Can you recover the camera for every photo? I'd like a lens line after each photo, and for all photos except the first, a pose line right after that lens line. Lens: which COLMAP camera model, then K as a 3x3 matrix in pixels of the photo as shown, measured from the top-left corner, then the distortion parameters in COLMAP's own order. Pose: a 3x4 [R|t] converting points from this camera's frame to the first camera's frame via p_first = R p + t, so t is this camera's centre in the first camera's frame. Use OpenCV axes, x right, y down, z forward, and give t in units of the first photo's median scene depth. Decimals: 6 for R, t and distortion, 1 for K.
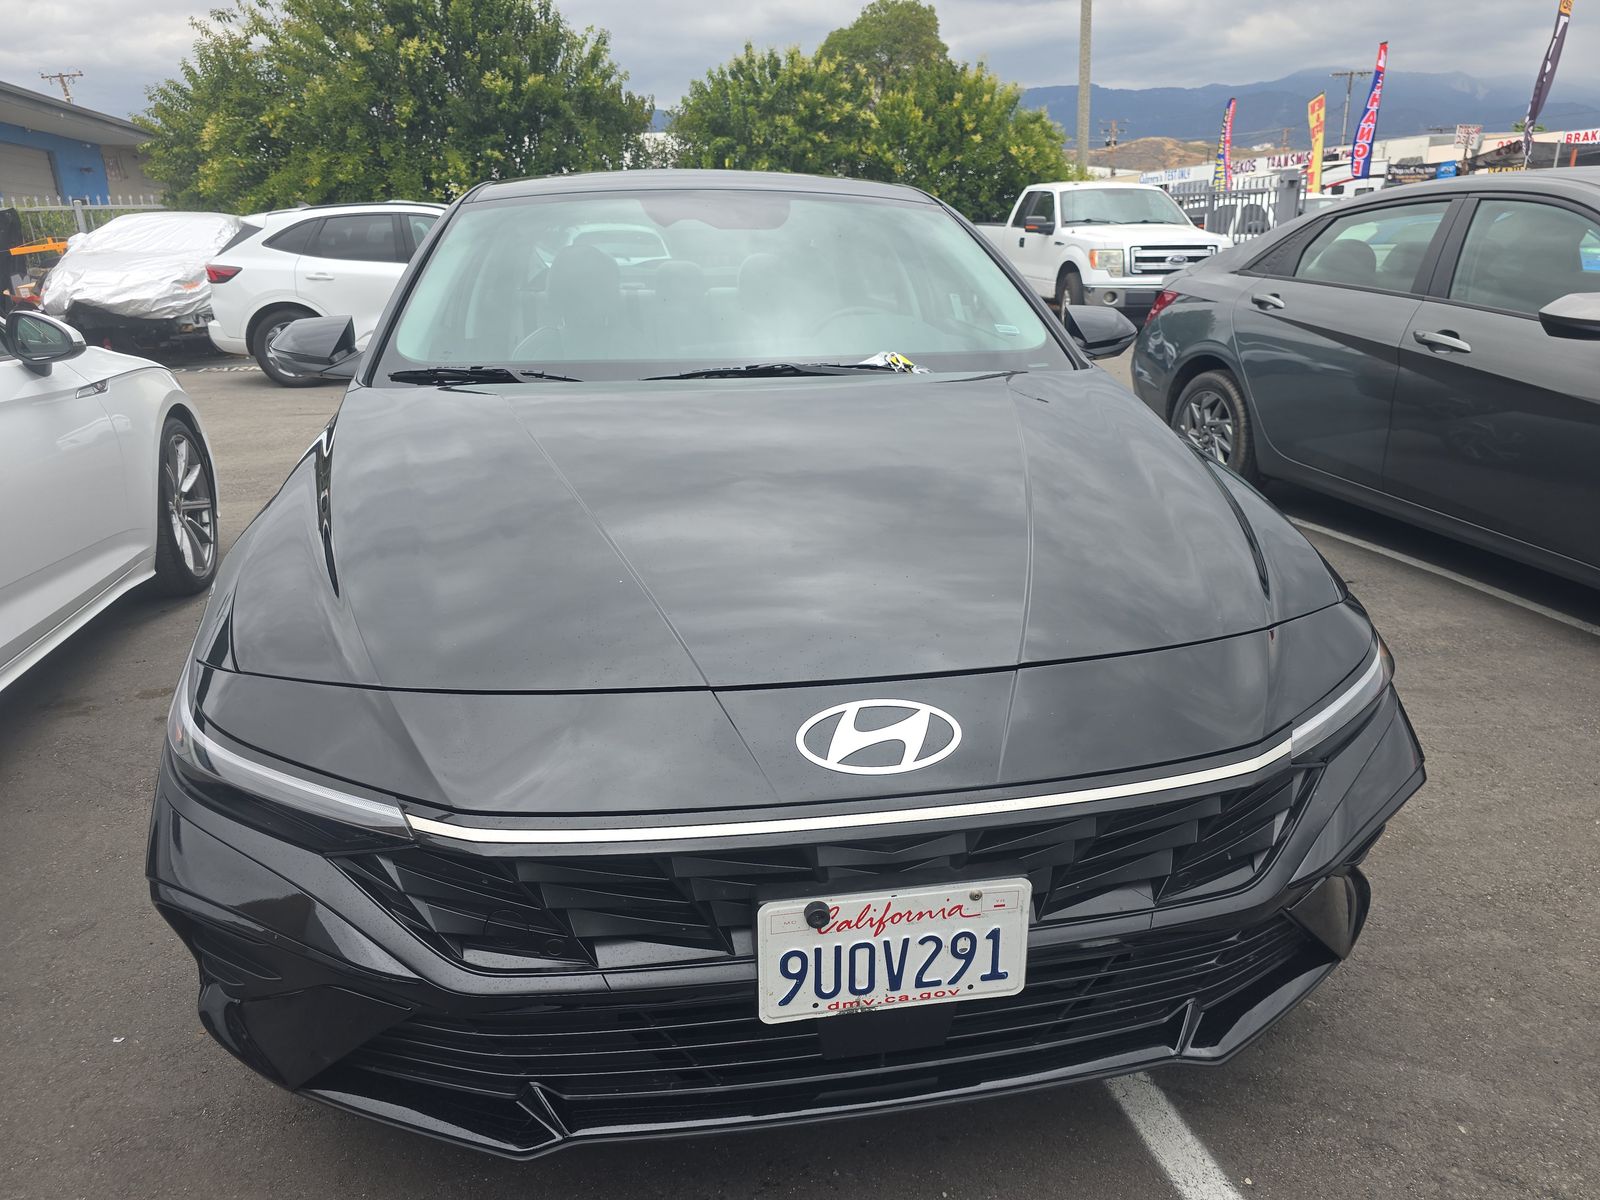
lens RADIAL K [[1084.5, 0, 809.0], [0, 1084.5, 600.1], [0, 0, 1]] dist [0.040563, -0.029334]
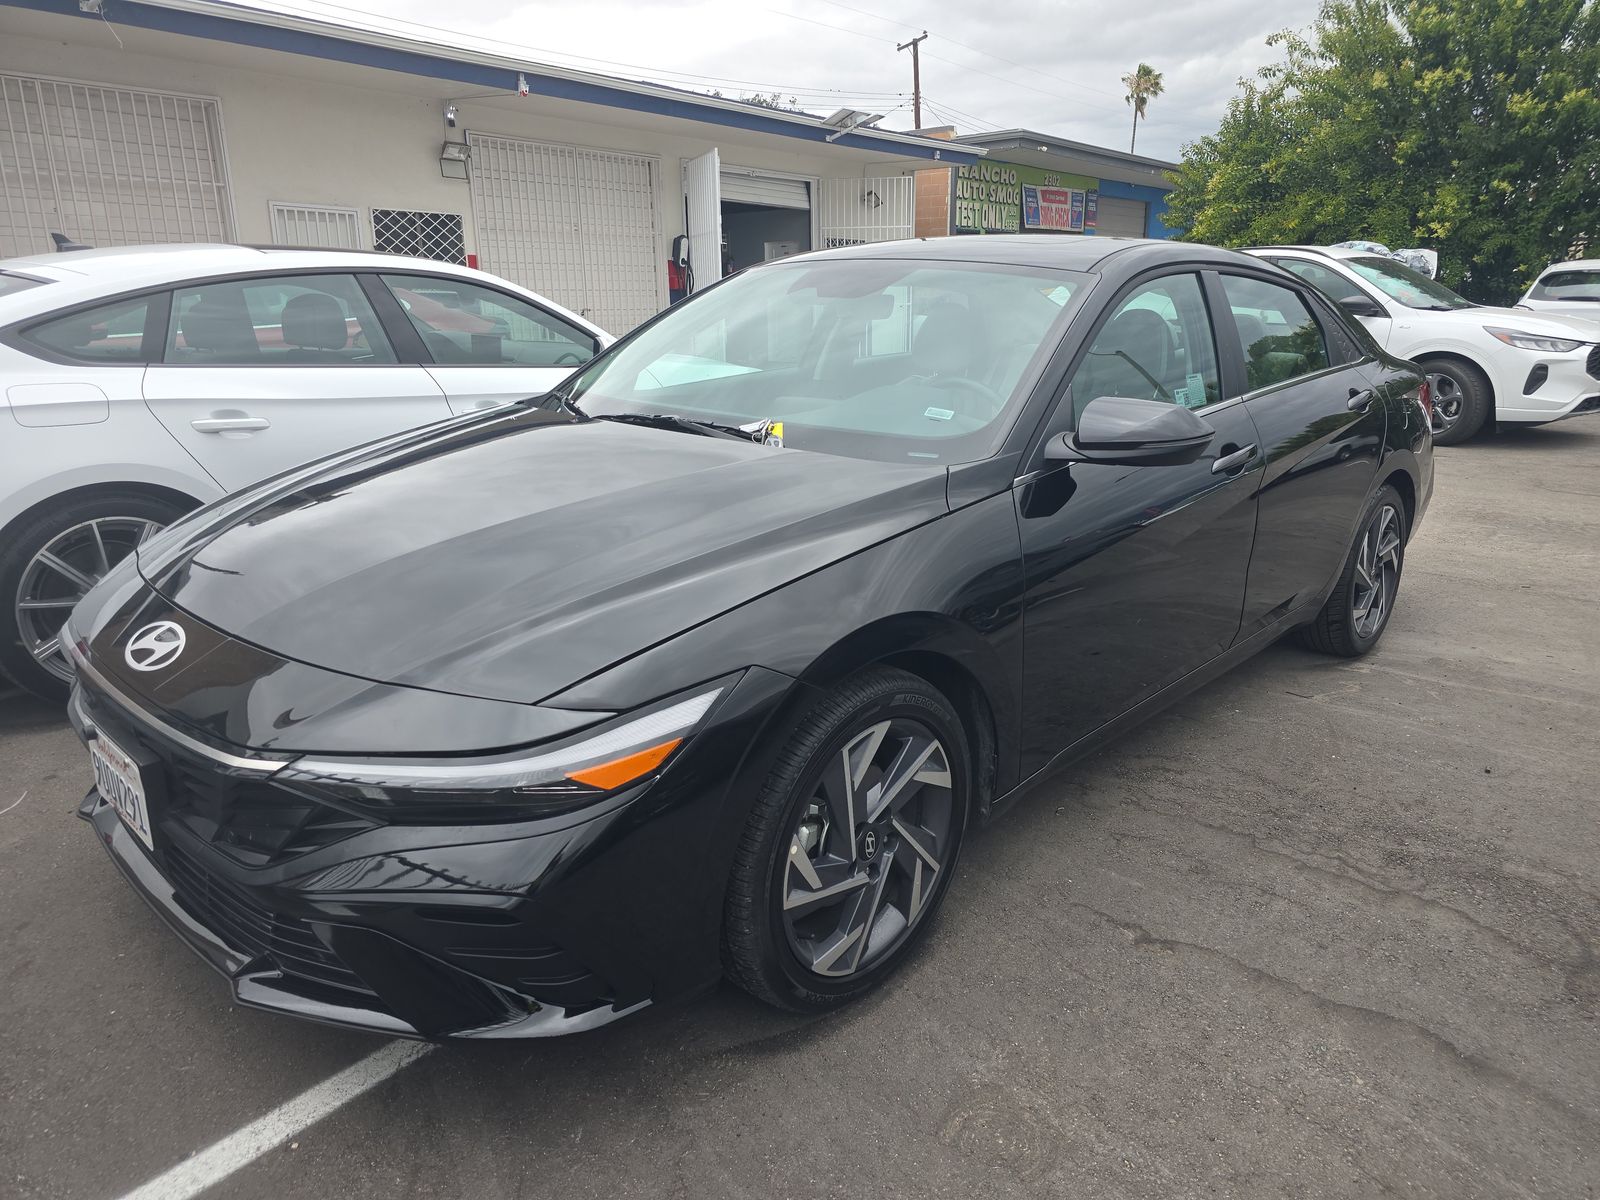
lens RADIAL K [[1084.5, 0, 799.1], [0, 1084.5, 597.0], [0, 0, 1]] dist [0.040563, -0.029334]
pose [[0.574803, 0.243631, -0.781182, 0.128340], [-0.267196, 0.958204, 0.102235, -0.024163], [0.773439, 0.149964, 0.615876, 0.054436]]
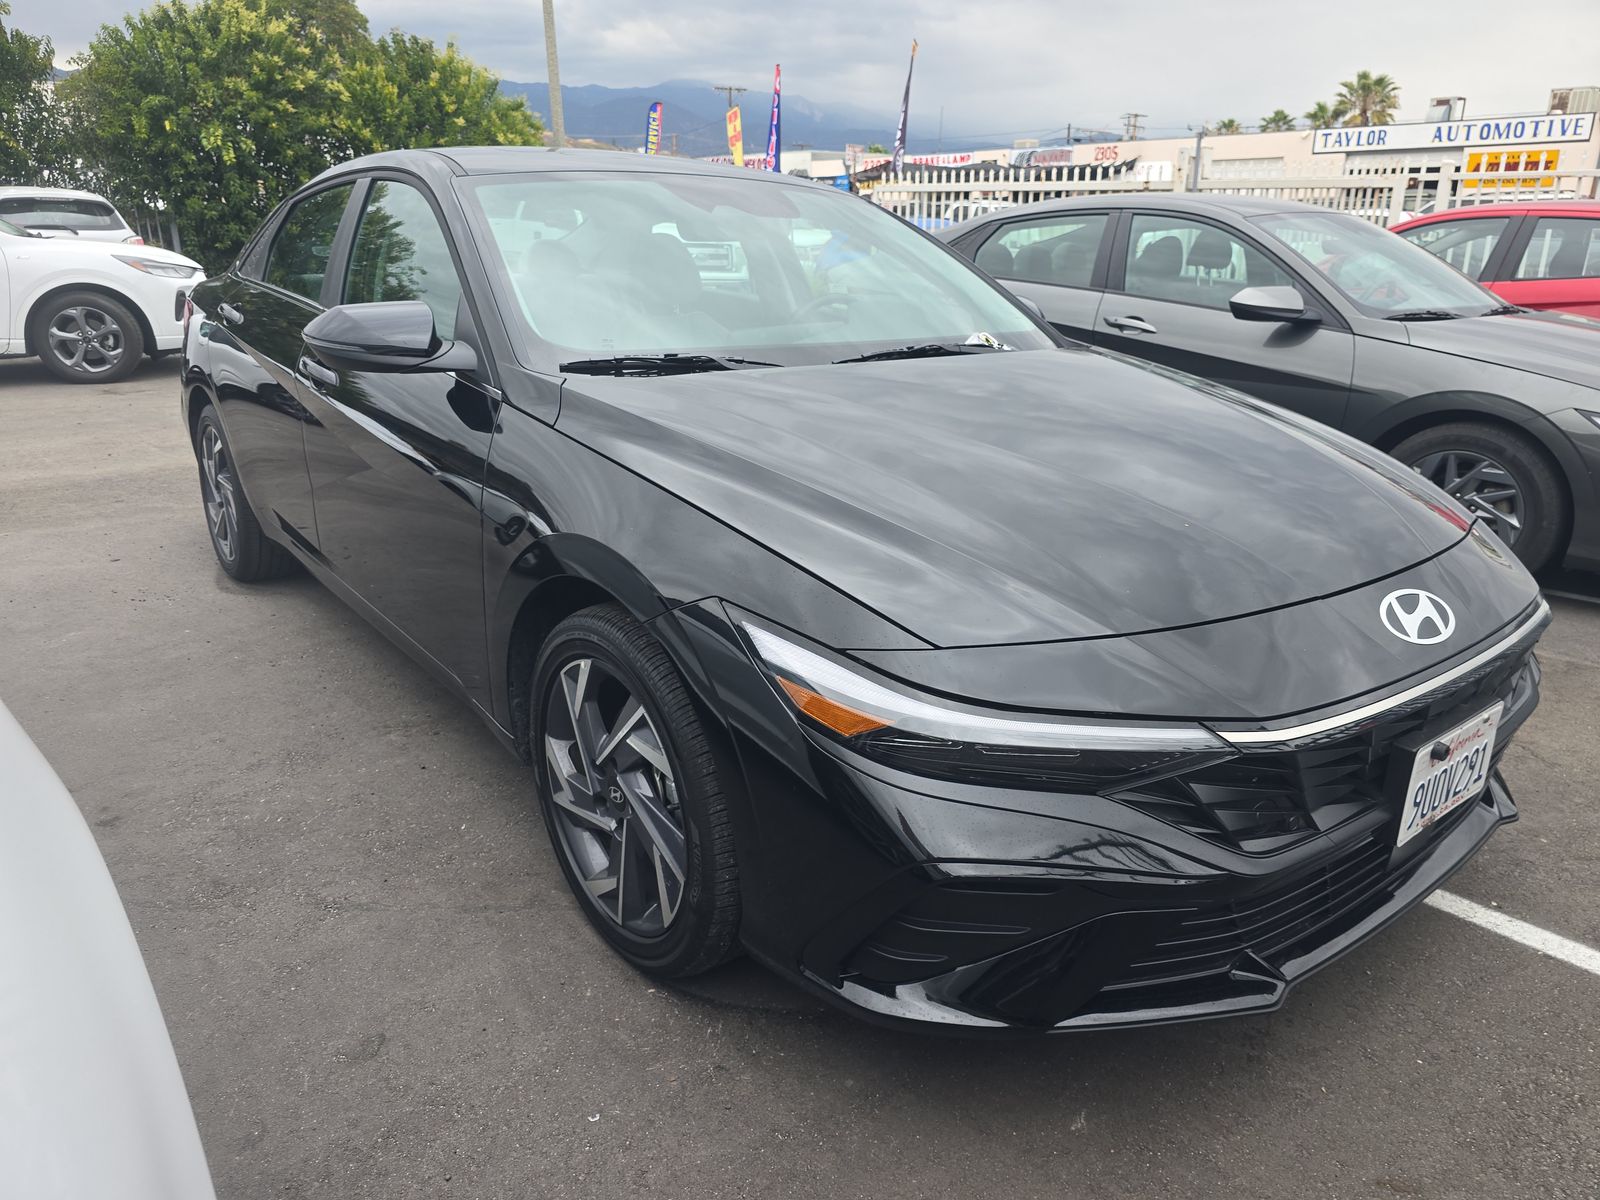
lens RADIAL K [[1084.5, 0, 804.9], [0, 1084.5, 603.4], [0, 0, 1]] dist [0.040563, -0.029334]
pose [[0.876145, -0.128481, 0.464611, -0.085925], [0.123946, 0.991465, 0.040442, -0.002560], [-0.465841, 0.022154, 0.884591, 0.012855]]
